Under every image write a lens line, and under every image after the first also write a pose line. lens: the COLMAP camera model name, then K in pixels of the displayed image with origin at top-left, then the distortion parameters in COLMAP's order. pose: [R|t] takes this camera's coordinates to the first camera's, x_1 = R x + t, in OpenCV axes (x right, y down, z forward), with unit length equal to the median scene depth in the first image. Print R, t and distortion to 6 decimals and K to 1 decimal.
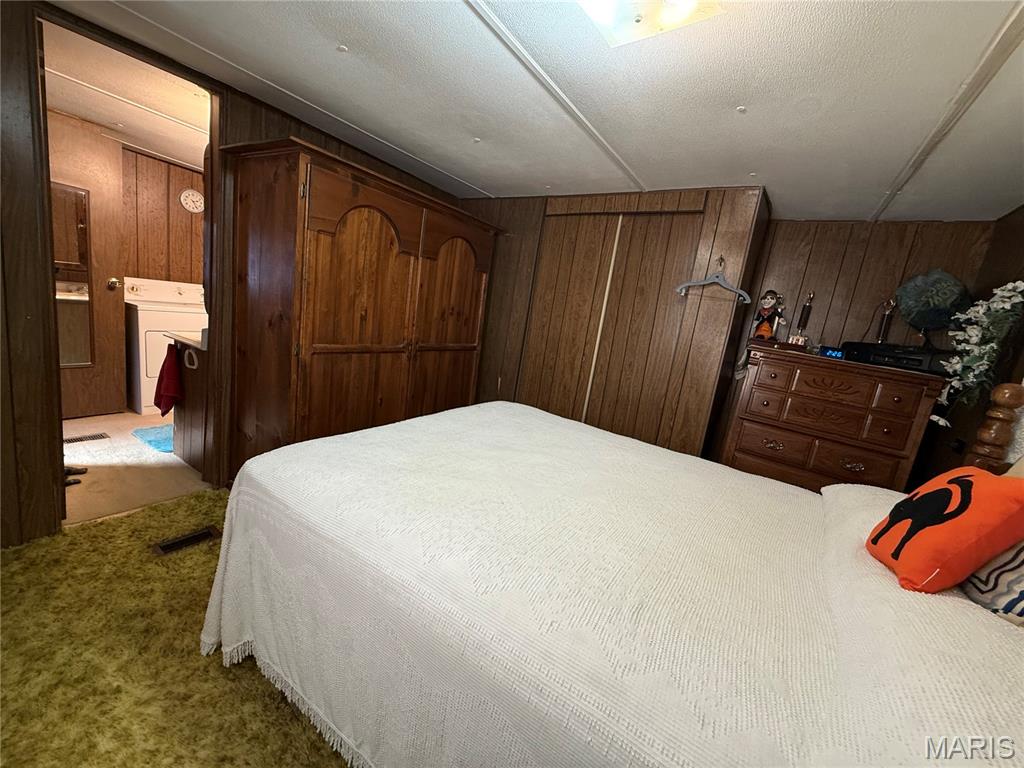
lens RADIAL K [[407.5, 0, 515.5], [0, 407.5, 378.9], [0, 0, 1]] dist [0.000104, -0.000664]
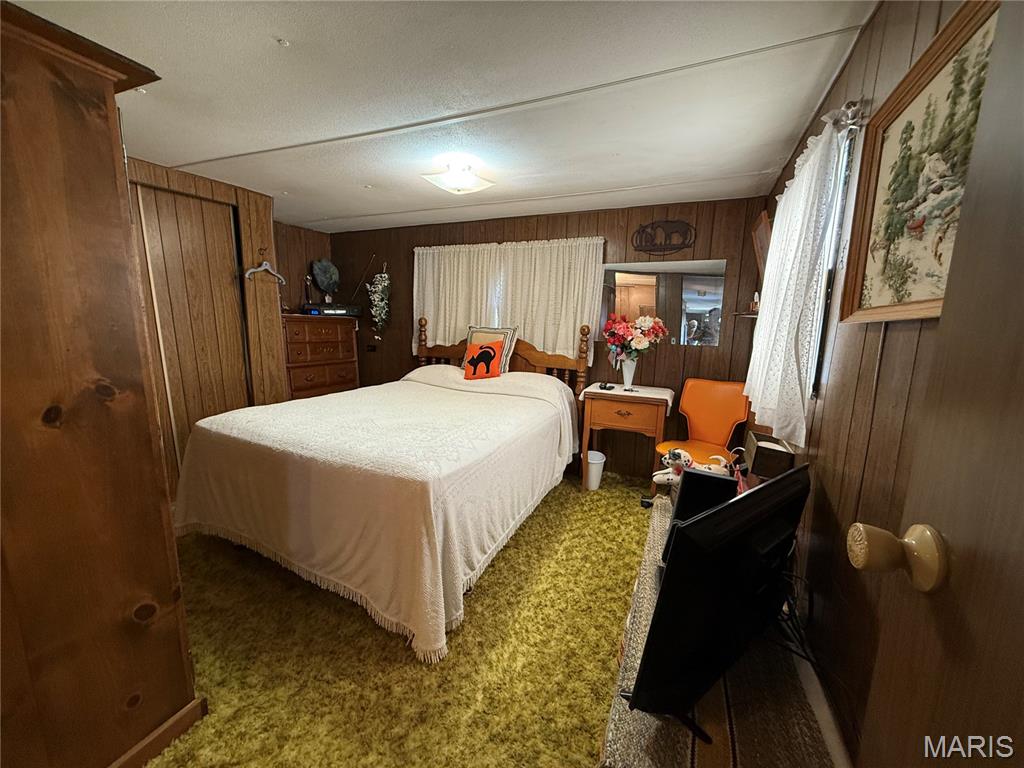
lens RADIAL K [[407.5, 0, 512.8], [0, 407.5, 386.4], [0, 0, 1]] dist [0.000104, -0.000664]
pose [[-0.156331, -0.305762, 0.939186, -1.018603], [0.132993, 0.935702, 0.326764, -0.230765], [-0.978710, 0.175988, -0.105615, 0.502220]]
